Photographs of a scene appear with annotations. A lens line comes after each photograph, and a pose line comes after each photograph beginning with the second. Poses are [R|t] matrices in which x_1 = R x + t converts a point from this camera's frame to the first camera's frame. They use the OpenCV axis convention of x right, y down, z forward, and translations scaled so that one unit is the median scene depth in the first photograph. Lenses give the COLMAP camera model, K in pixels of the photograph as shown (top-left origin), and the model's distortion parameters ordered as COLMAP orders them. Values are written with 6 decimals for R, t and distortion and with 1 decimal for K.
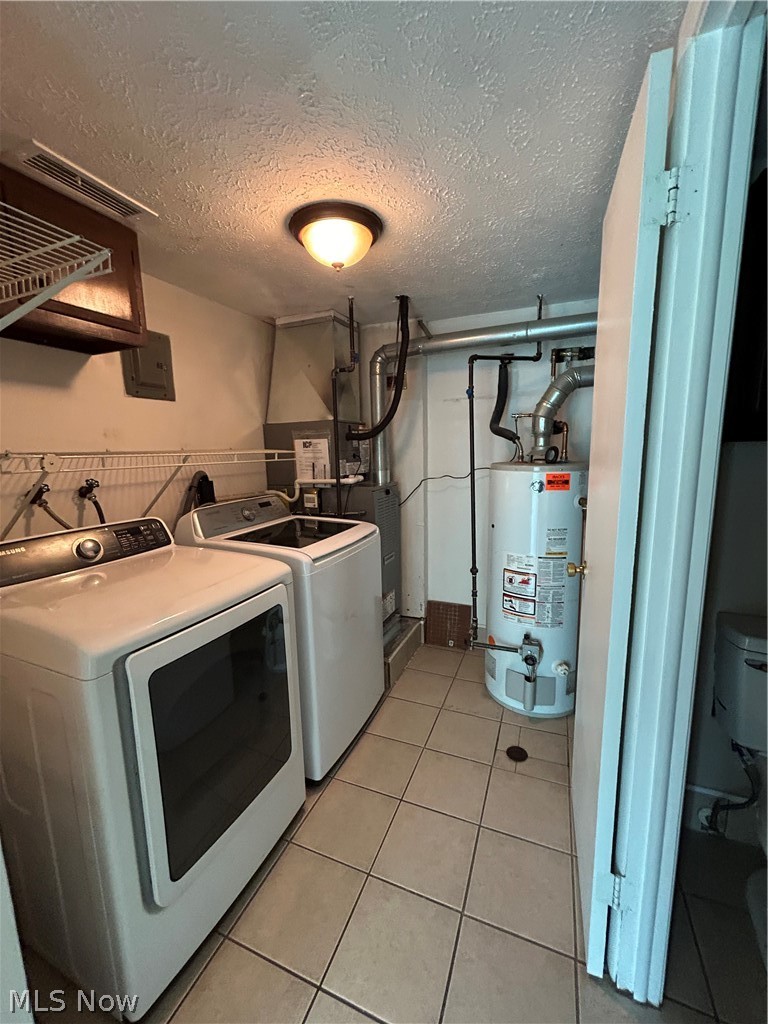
lens RADIAL K [[413.4, 0, 384.8], [0, 413.4, 512.8], [0, 0, 1]] dist [-0.000772, 0.001622]
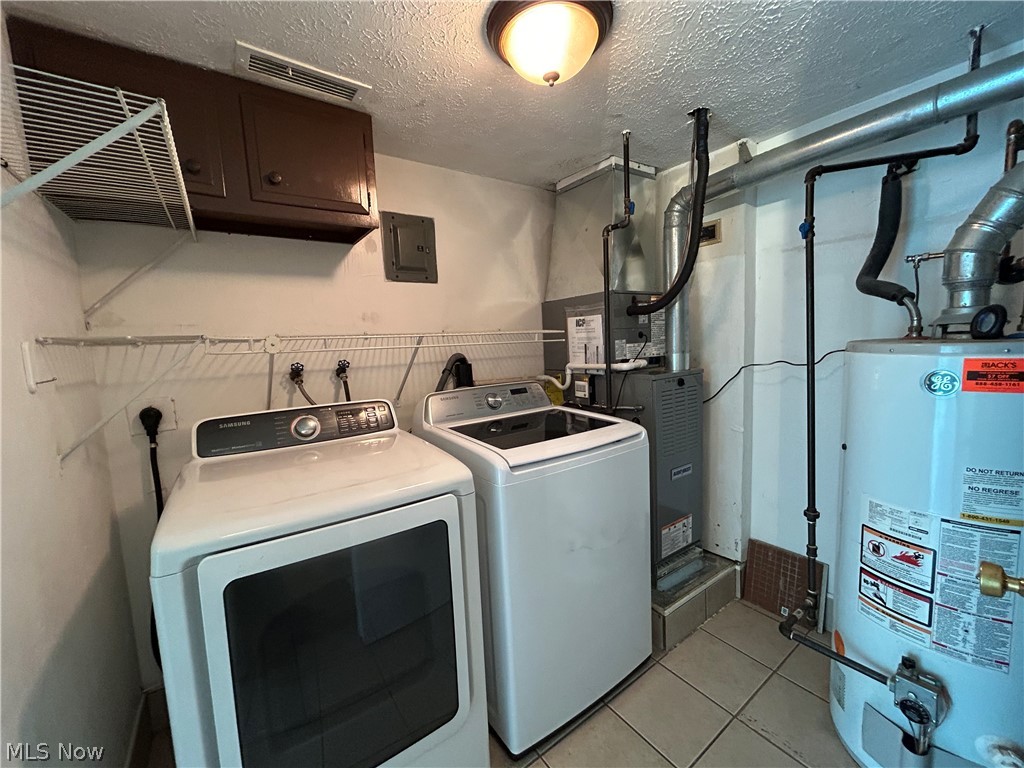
lens RADIAL K [[413.4, 0, 513.6], [0, 413.4, 383.3], [0, 0, 1]] dist [-0.000772, 0.001622]
pose [[0.847973, 0.039752, -0.528547, 0.172482], [-0.057035, 0.998237, -0.016426, -0.022382], [0.526962, 0.044075, 0.848745, 0.251028]]
